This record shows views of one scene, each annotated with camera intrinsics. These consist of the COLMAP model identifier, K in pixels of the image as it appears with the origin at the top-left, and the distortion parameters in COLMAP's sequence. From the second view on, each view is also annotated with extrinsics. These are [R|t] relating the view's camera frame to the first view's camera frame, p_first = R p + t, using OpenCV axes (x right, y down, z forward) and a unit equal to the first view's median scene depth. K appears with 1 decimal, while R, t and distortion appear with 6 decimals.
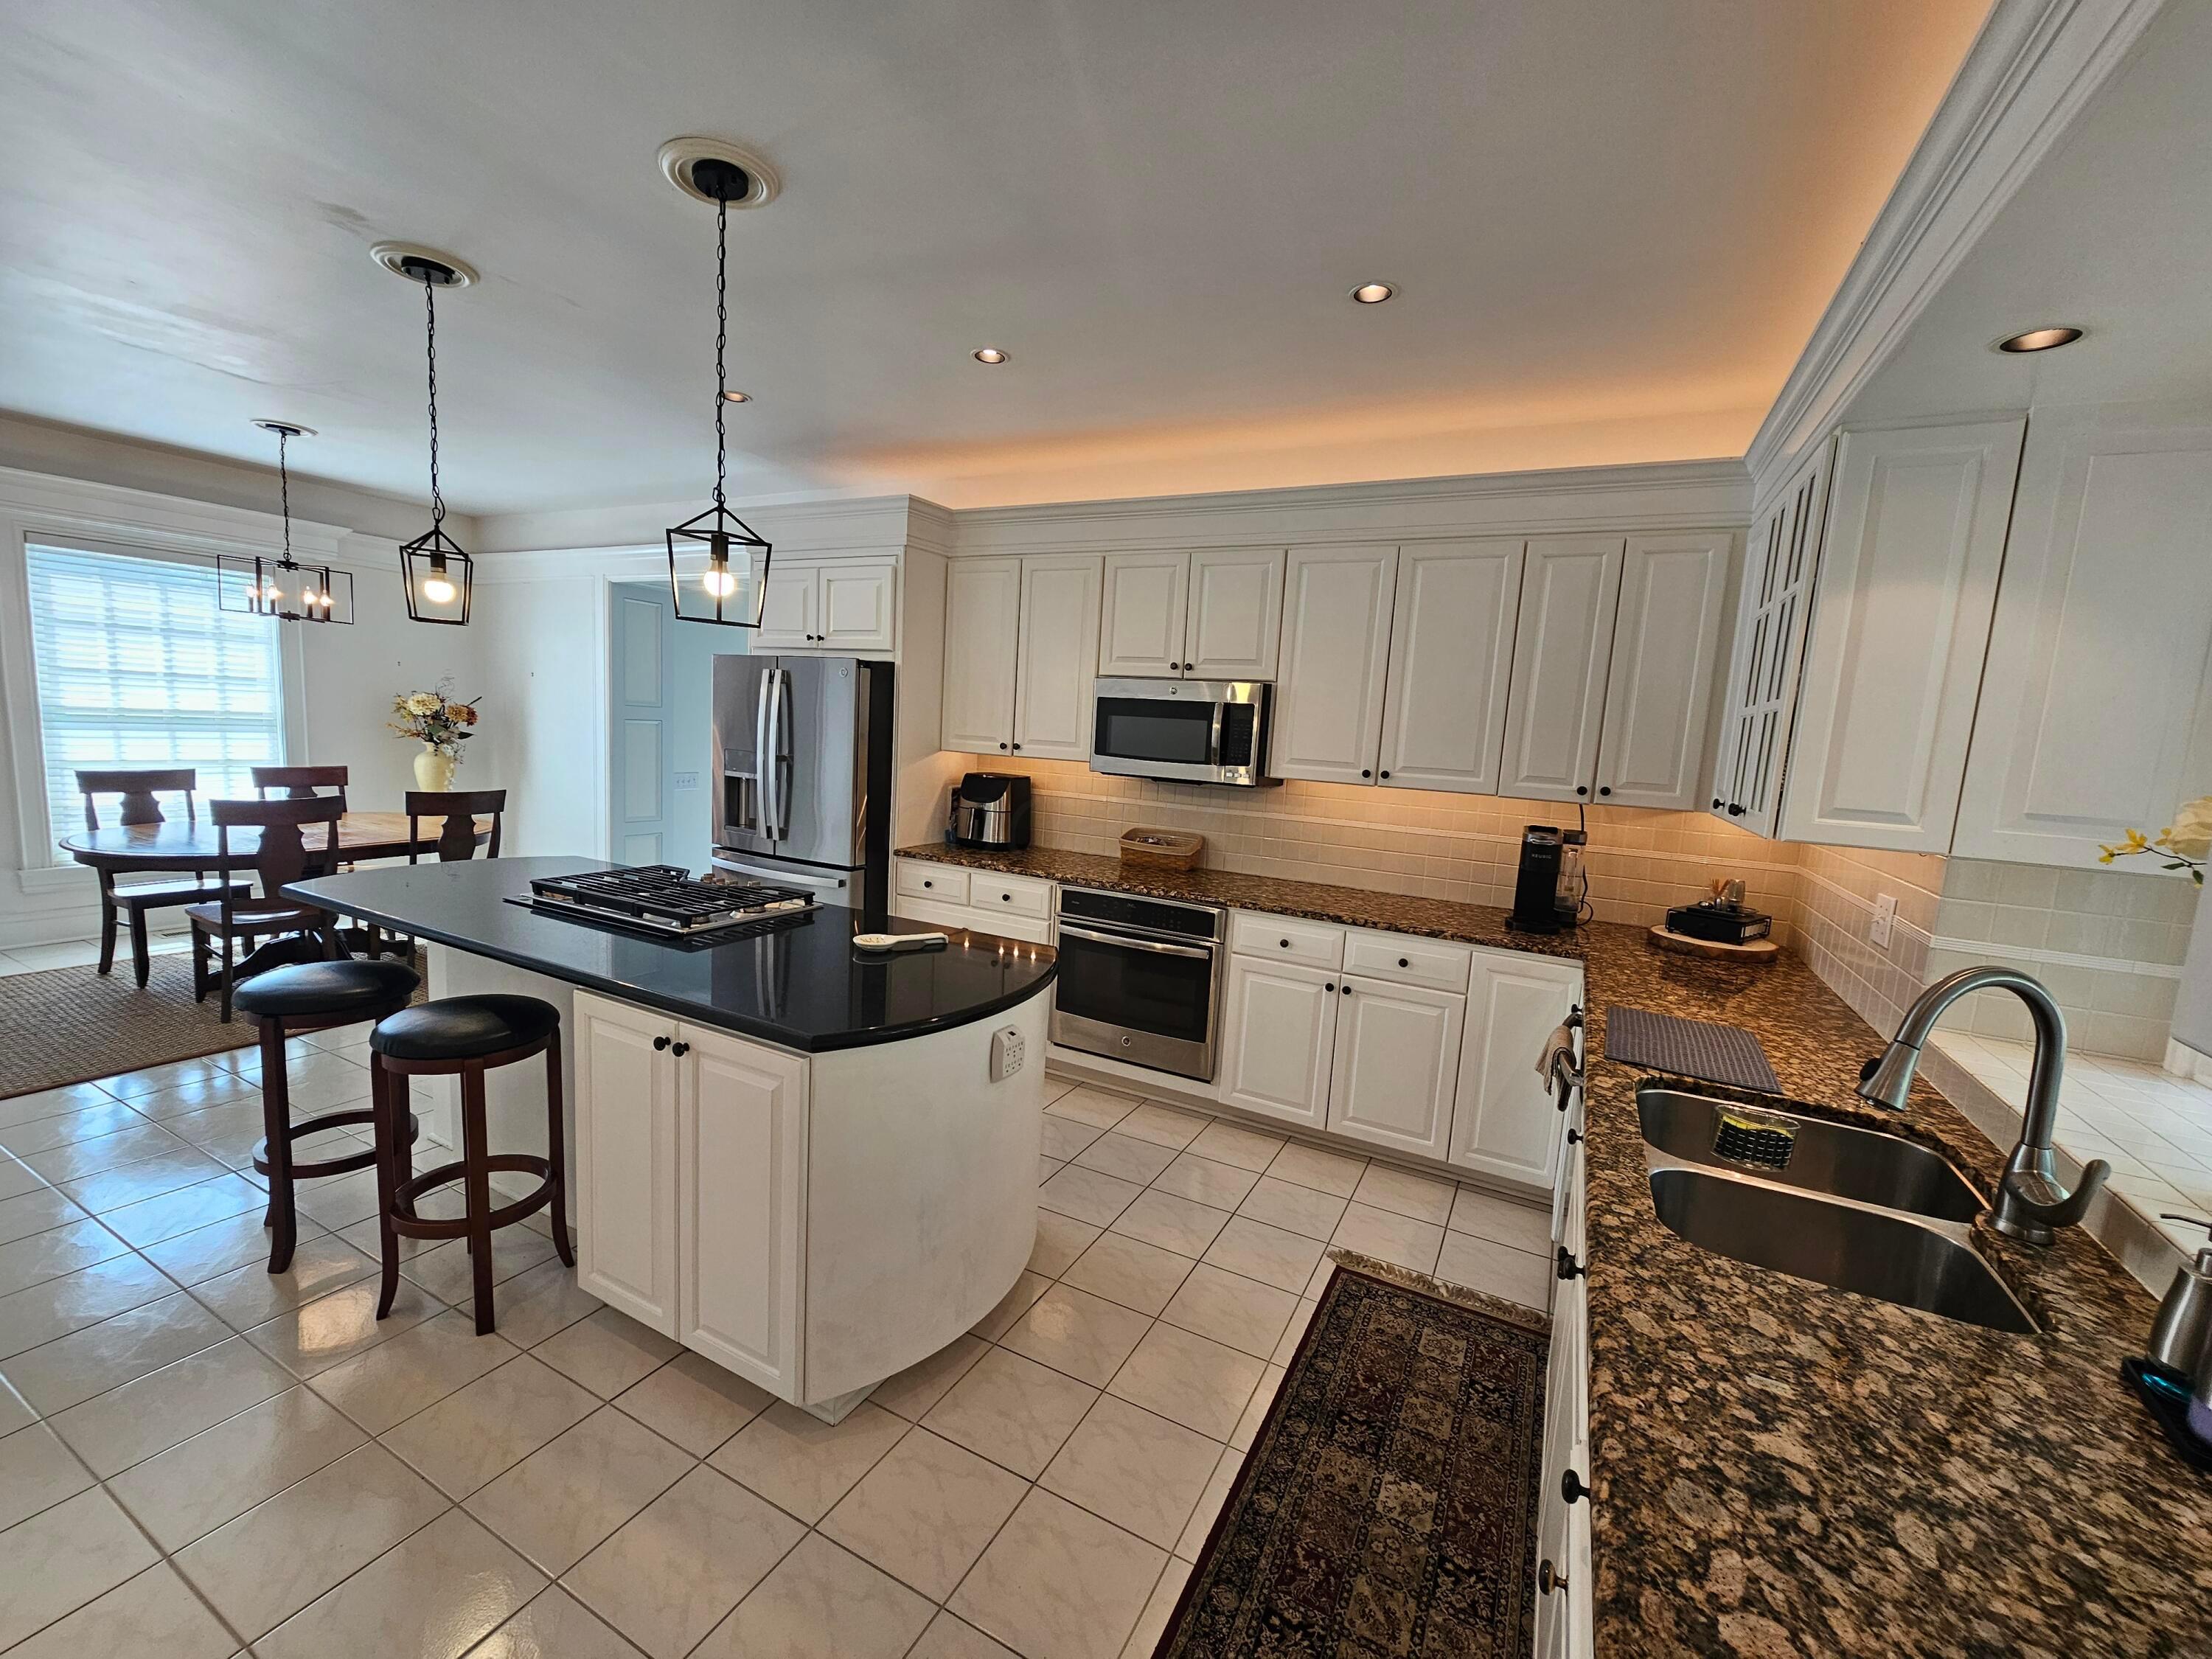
lens RADIAL K [[905.8, 0, 1093.9], [0, 905.8, 842.5], [0, 0, 1]] dist [-0.007701, 0.003346]
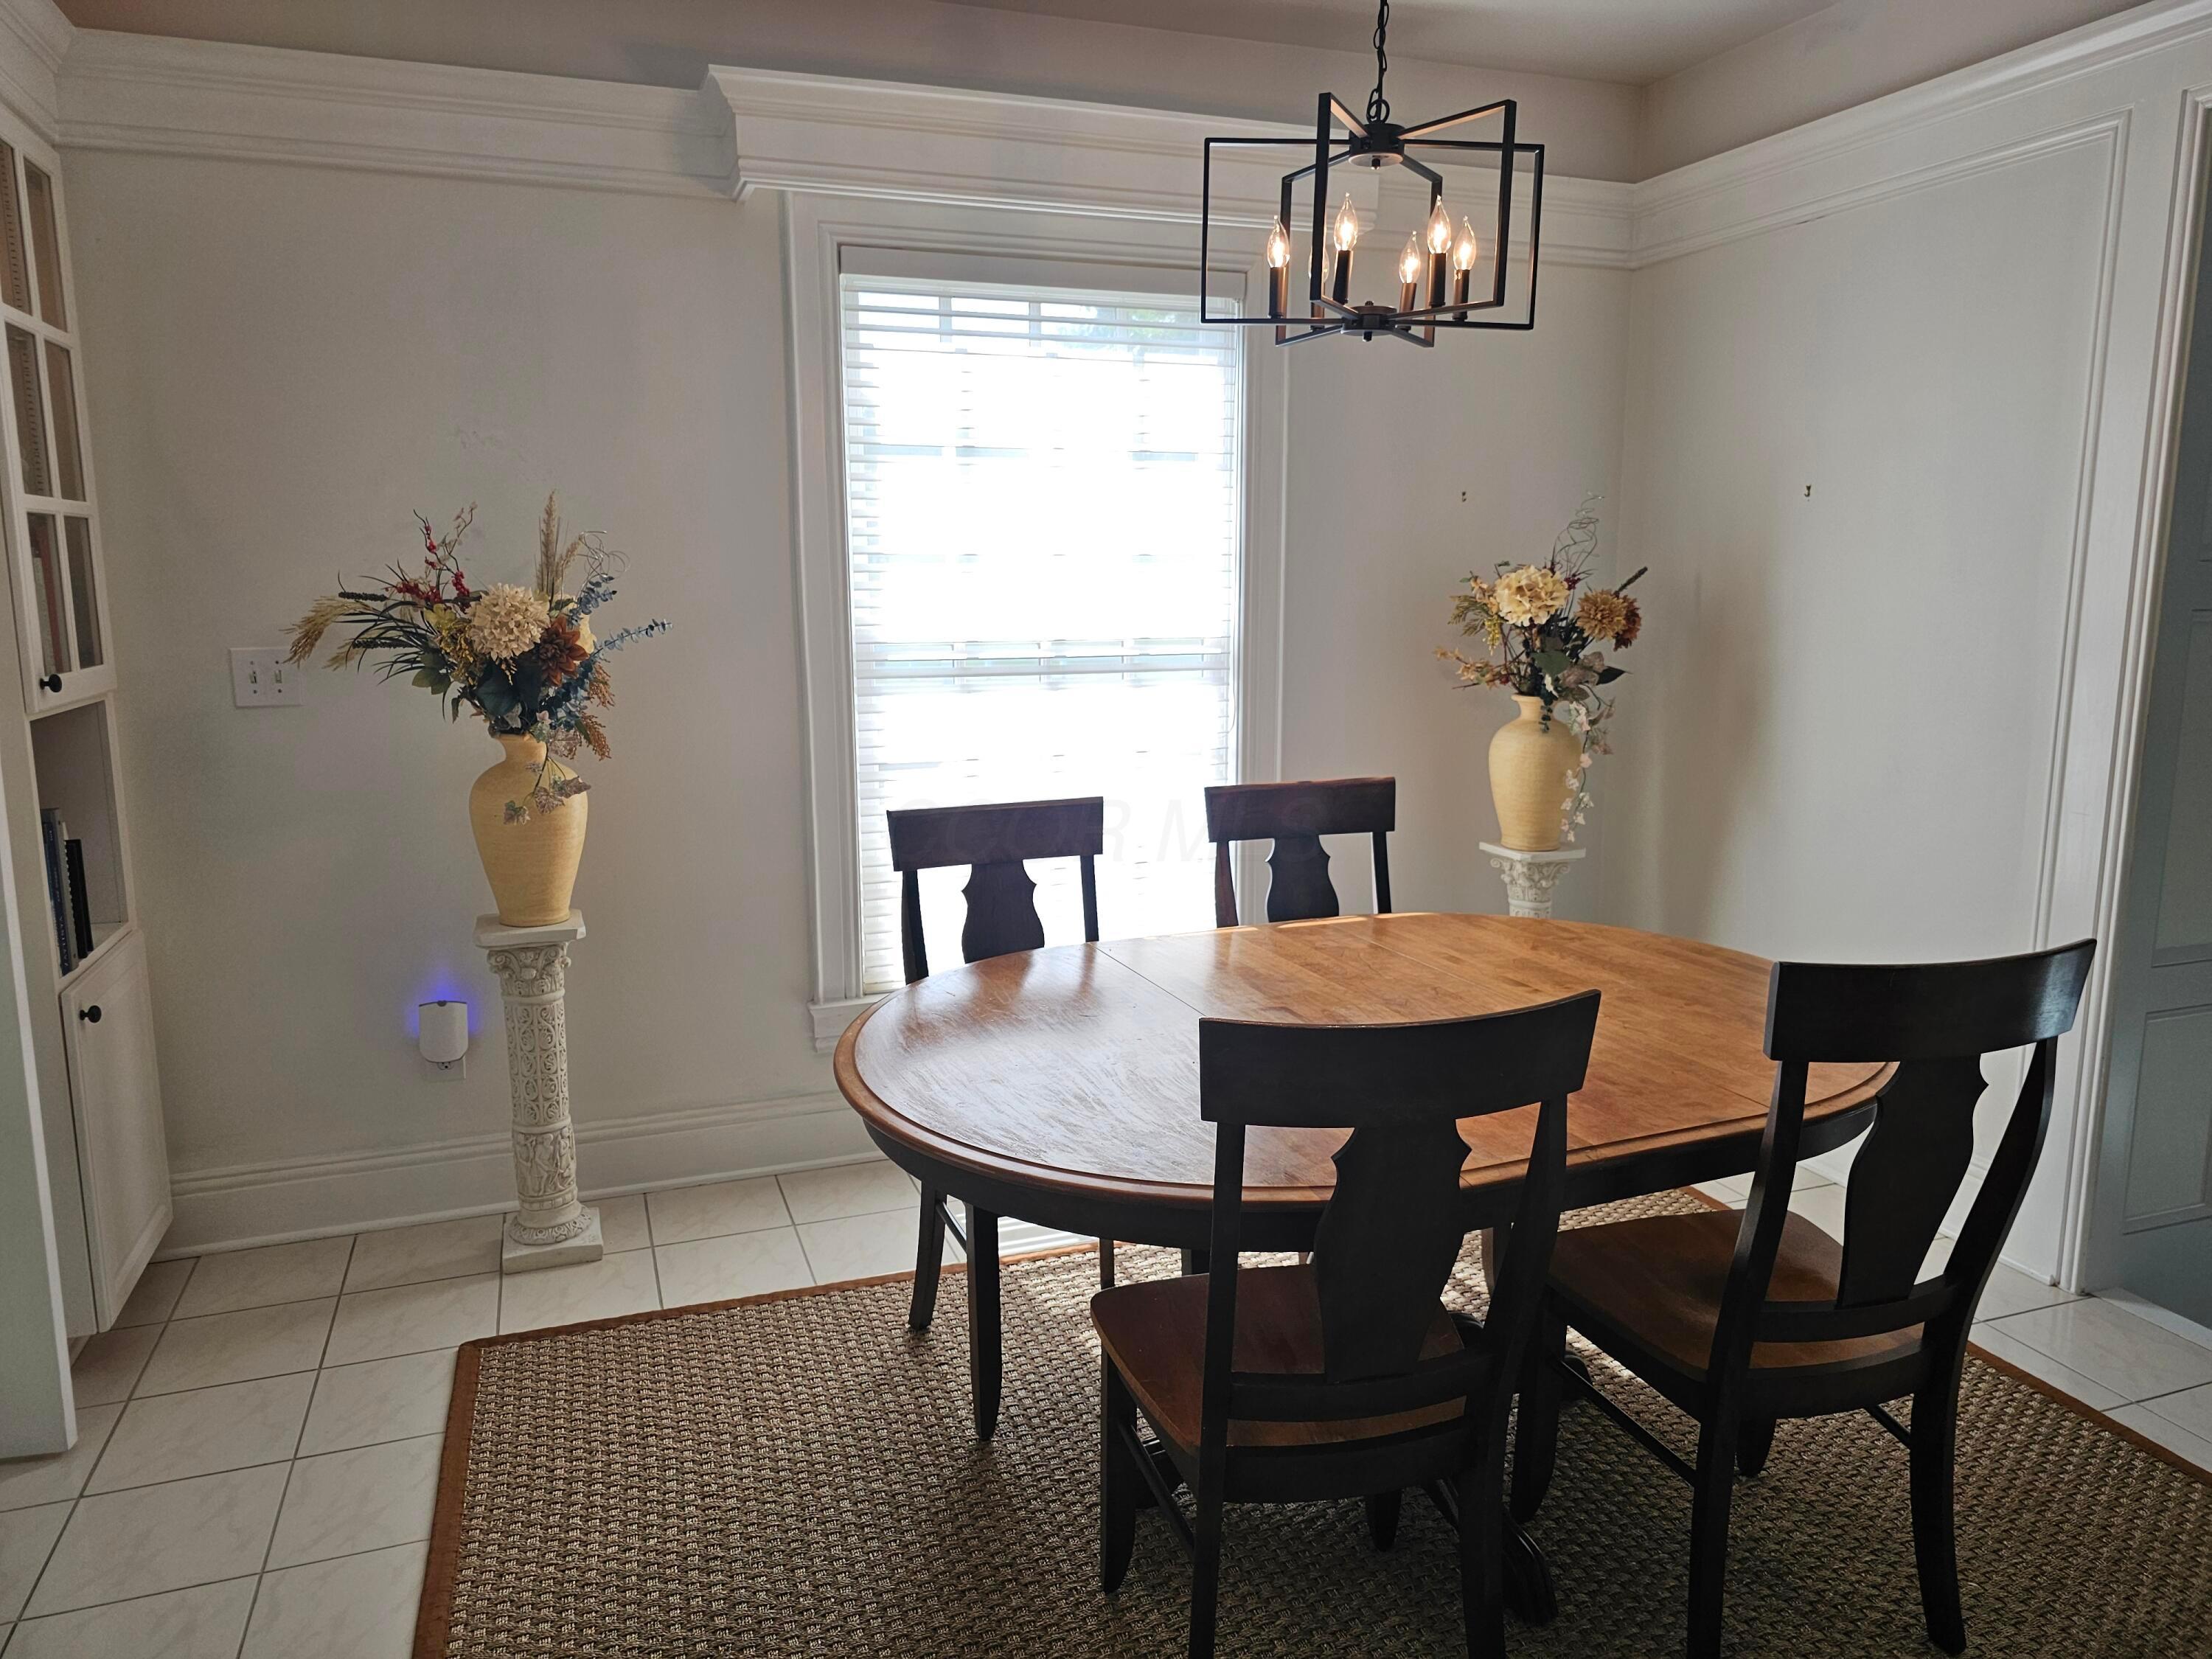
lens RADIAL K [[1492.6, 0, 1119.4], [0, 1492.6, 841.4], [0, 0, 1]] dist [0.032325, -0.000472]
pose [[0.746602, 0.054199, -0.663060, -0.598795], [-0.038523, 0.998526, 0.038243, -0.090906], [0.664155, -0.003009, 0.747589, 0.558453]]
